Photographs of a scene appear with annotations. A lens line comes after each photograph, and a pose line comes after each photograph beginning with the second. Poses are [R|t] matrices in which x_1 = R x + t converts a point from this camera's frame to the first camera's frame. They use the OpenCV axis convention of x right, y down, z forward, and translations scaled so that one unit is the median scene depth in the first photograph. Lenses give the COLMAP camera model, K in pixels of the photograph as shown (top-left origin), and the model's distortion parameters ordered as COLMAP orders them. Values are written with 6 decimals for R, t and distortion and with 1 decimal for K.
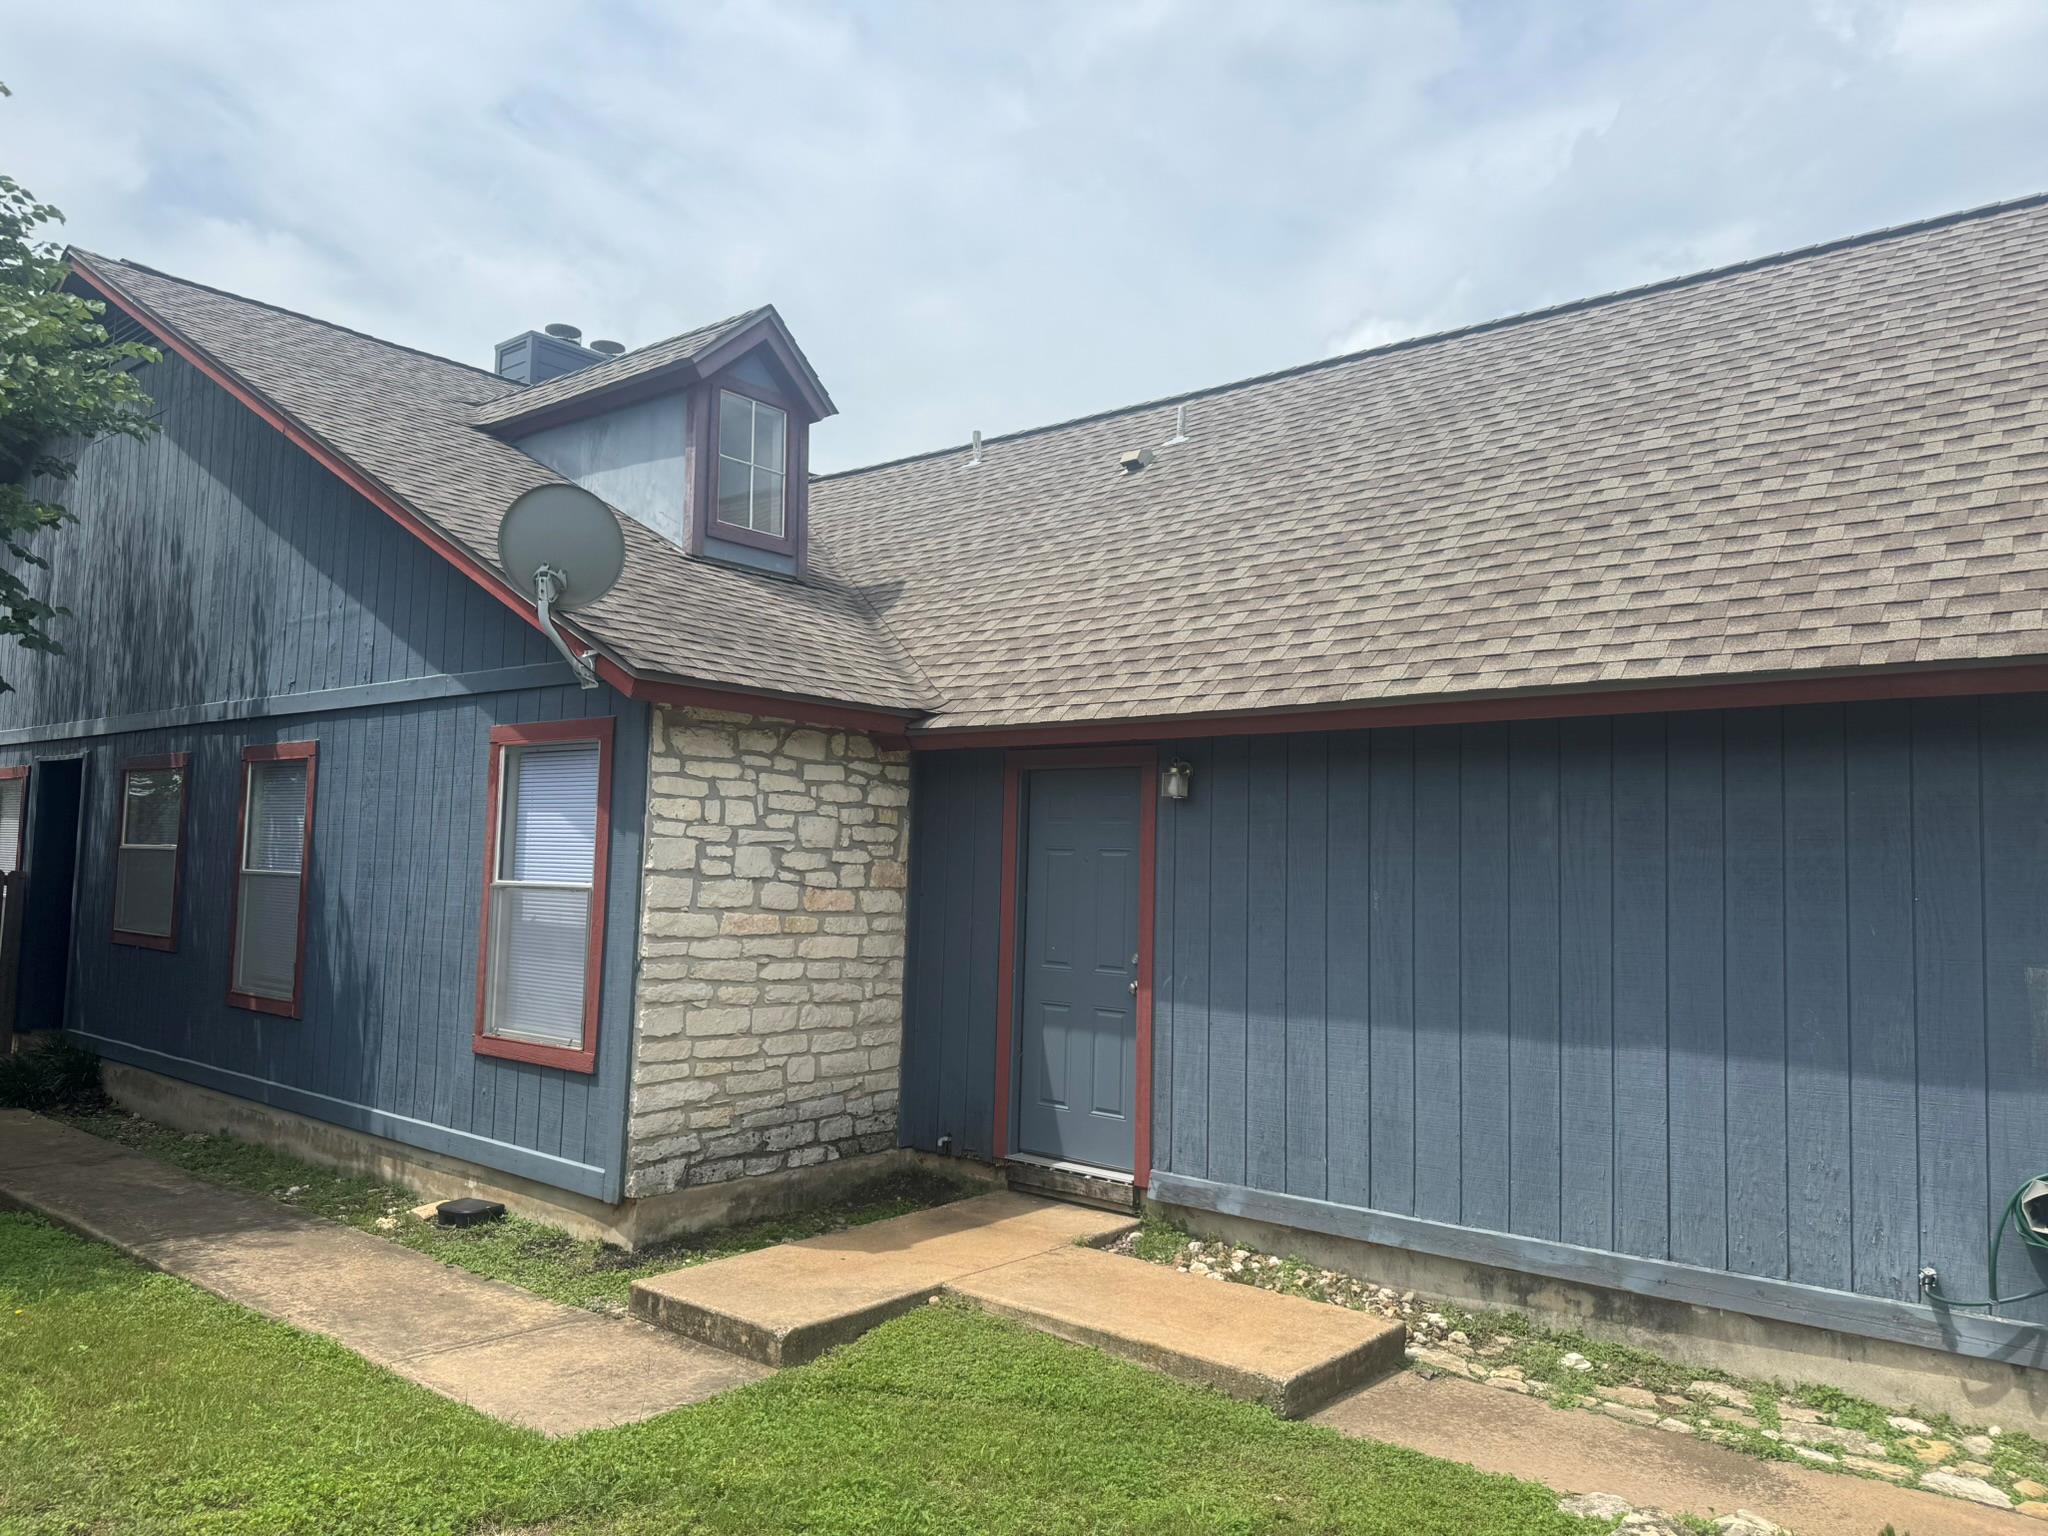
lens RADIAL K [[1422.0, 0, 1024.0], [0, 1422.0, 768.0], [0, 0, 1]] dist [0.139090, -0.173312]
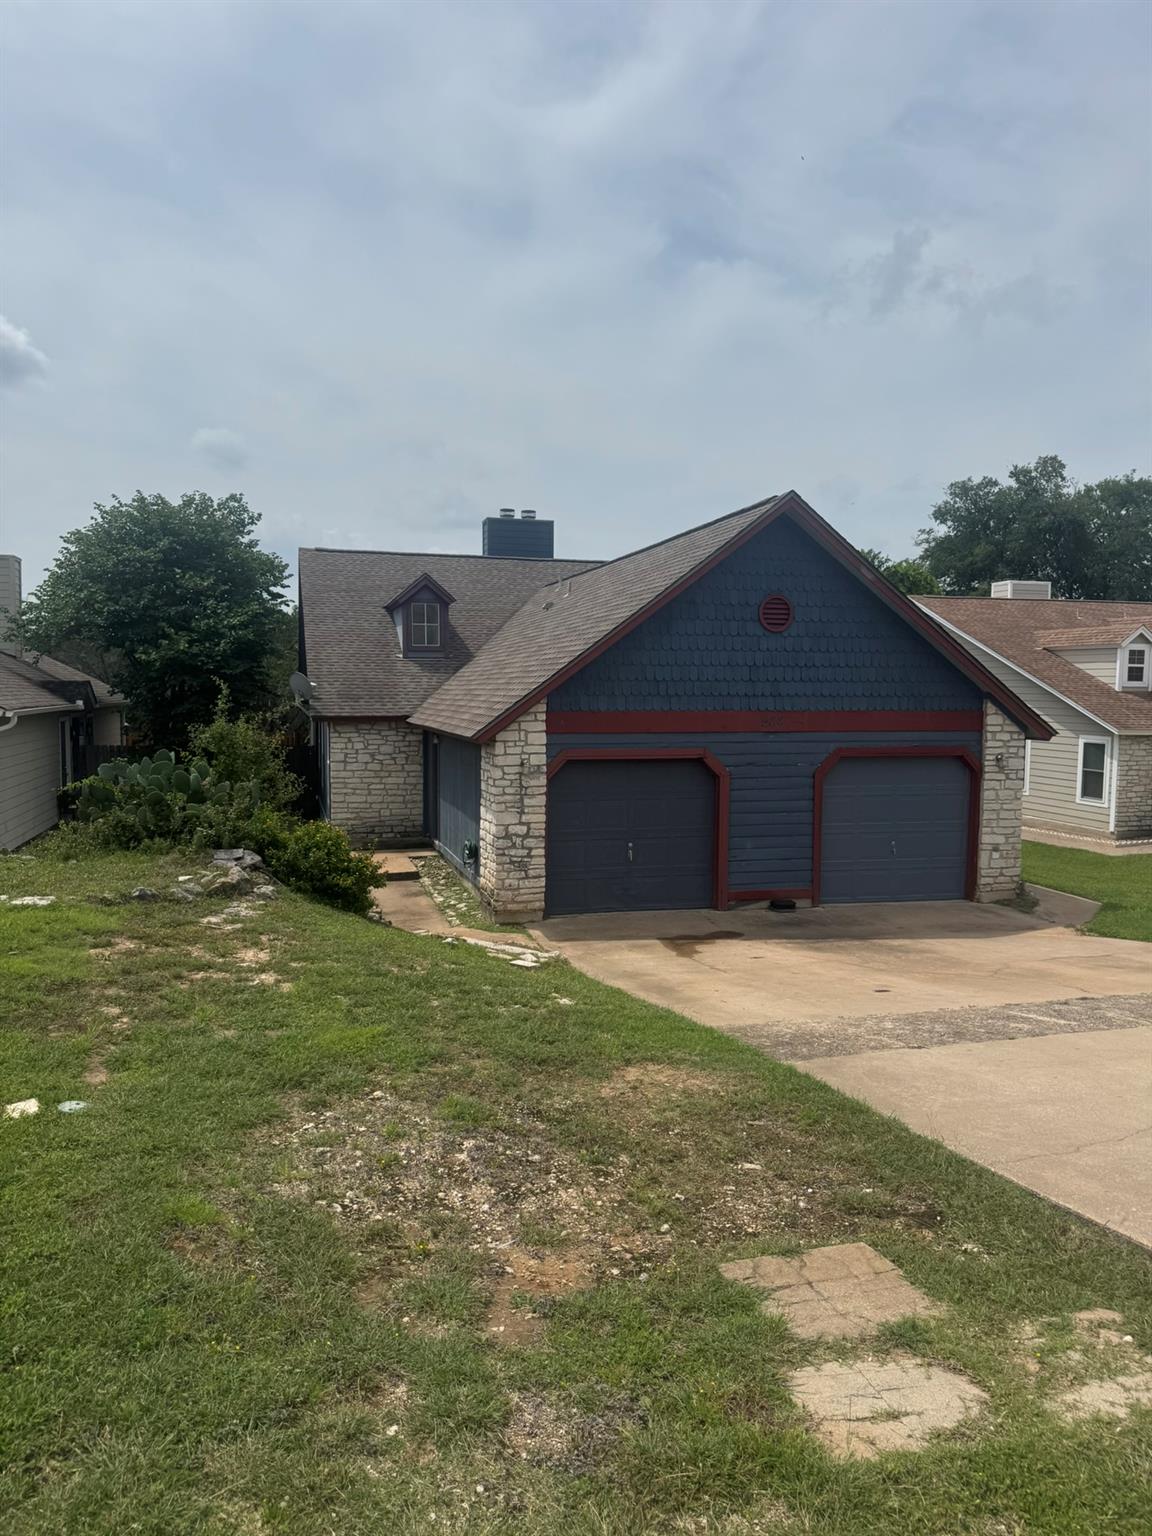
lens RADIAL K [[1066.5, 0, 576.0], [0, 1066.5, 768.0], [0, 0, 1]] dist [0.139090, -0.173312]
pose [[0.818555, 0.023986, -0.573928, 1.867701], [0.056688, 0.990878, 0.122261, -0.220144], [0.571625, -0.132612, 0.809728, -0.970652]]
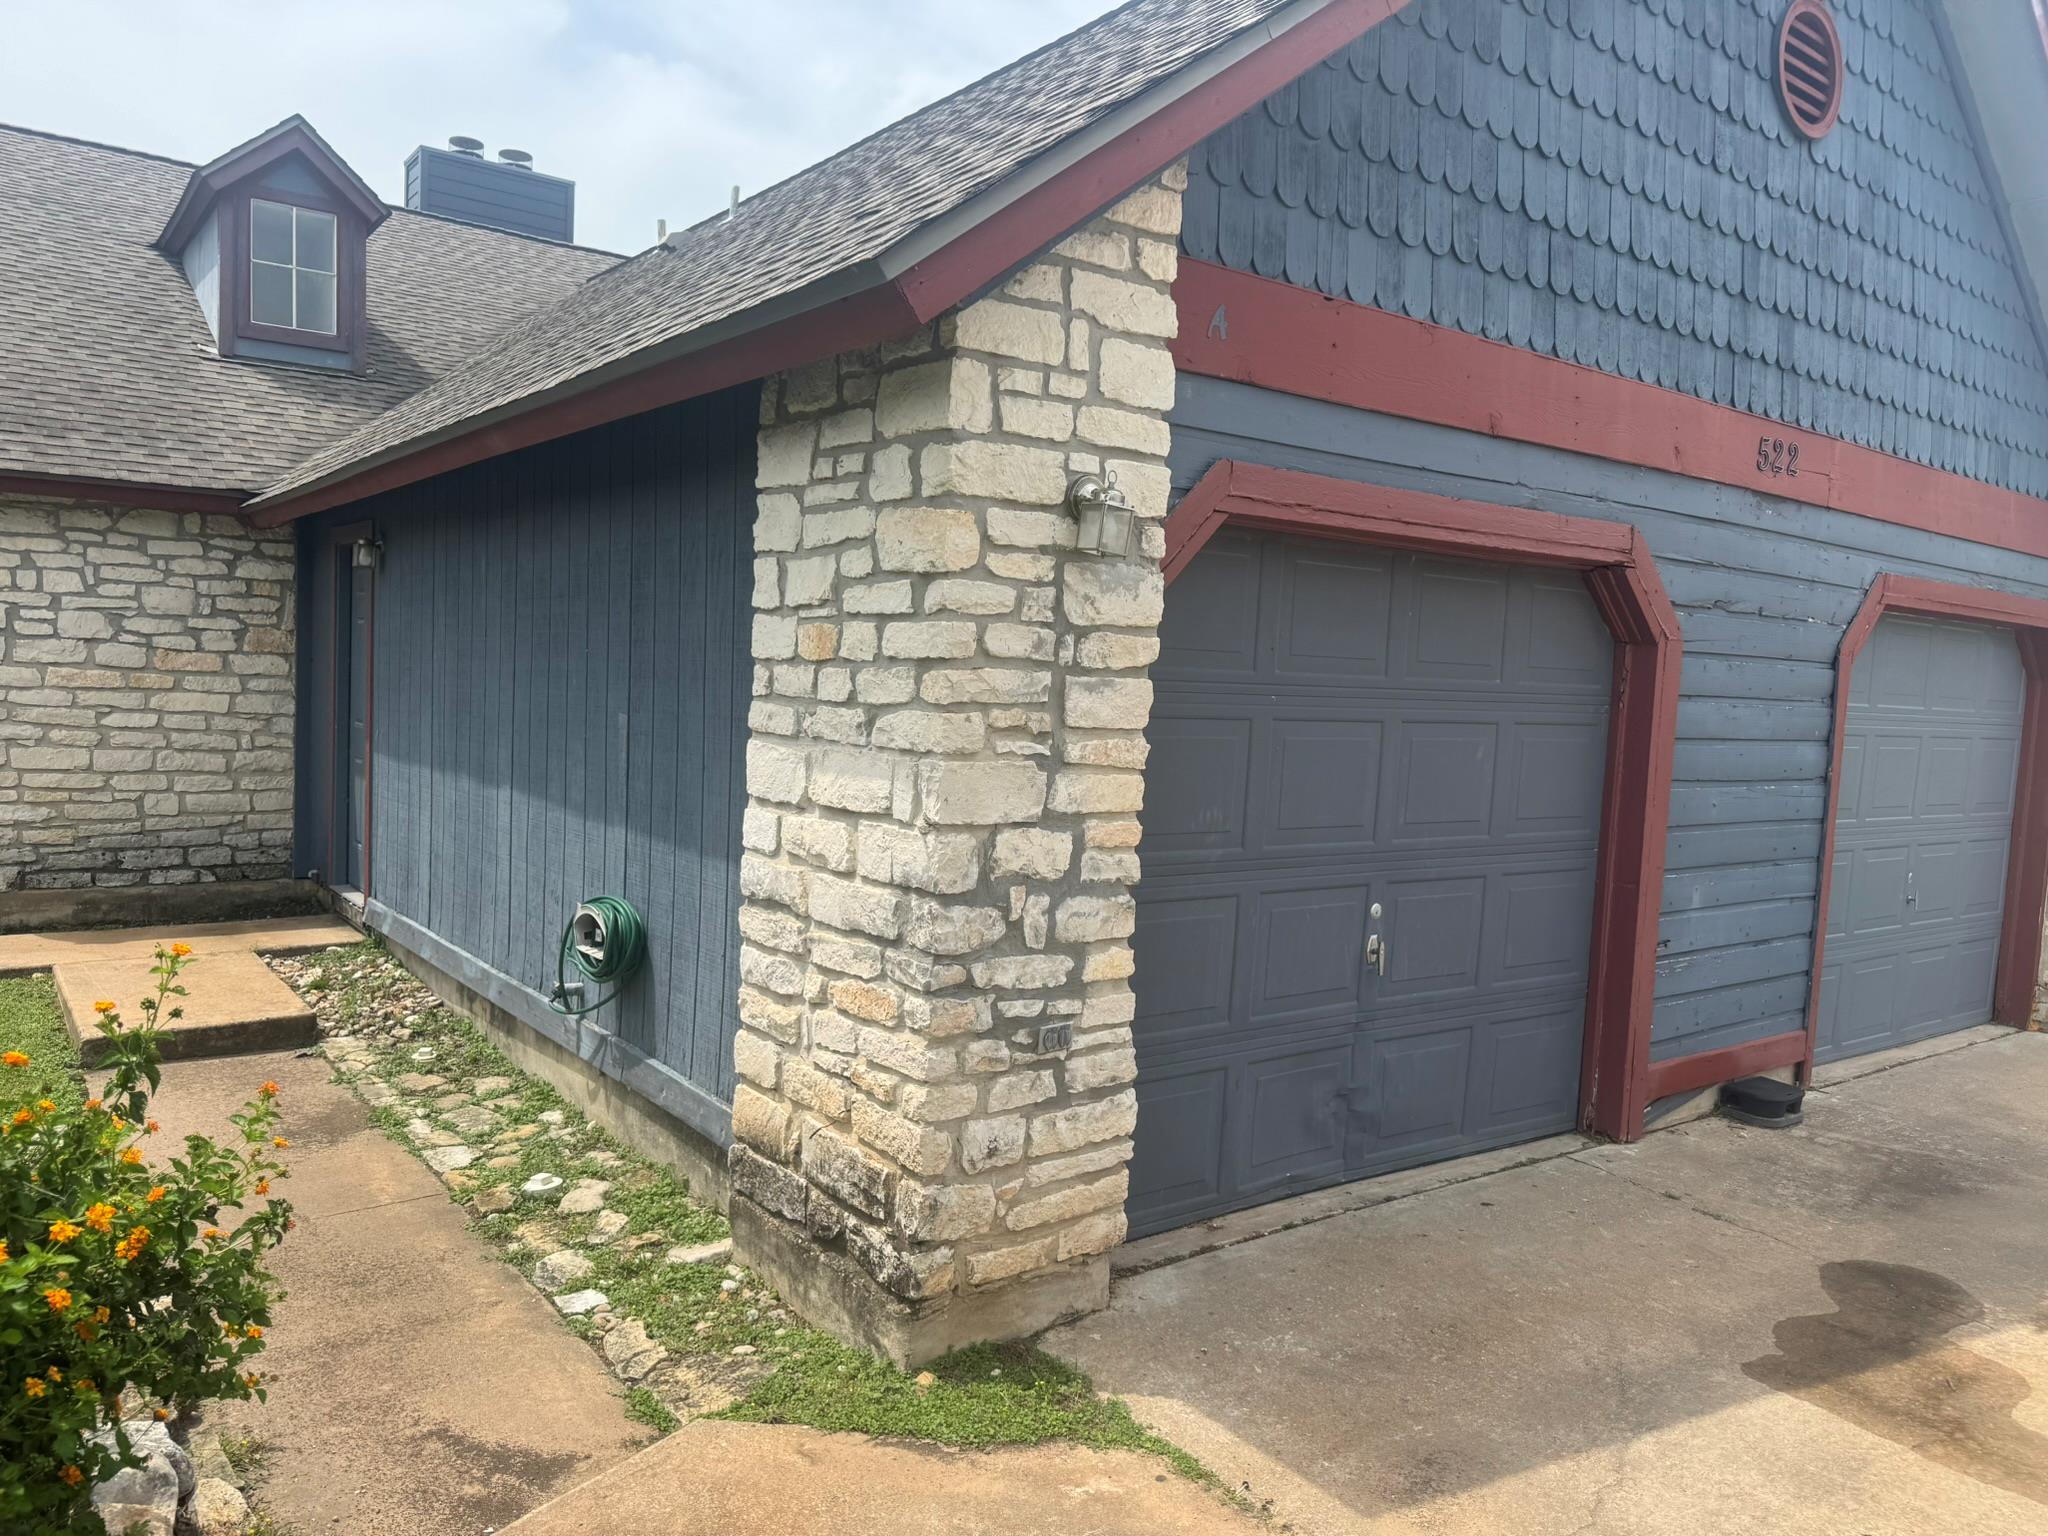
lens RADIAL K [[1422.0, 0, 1024.0], [0, 1422.0, 768.0], [0, 0, 1]] dist [0.139090, -0.173312]
pose [[0.971252, 0.033147, -0.235735, 0.814658], [-0.001128, 0.990888, 0.134686, 0.019925], [0.238051, -0.130548, 0.962439, 0.025385]]
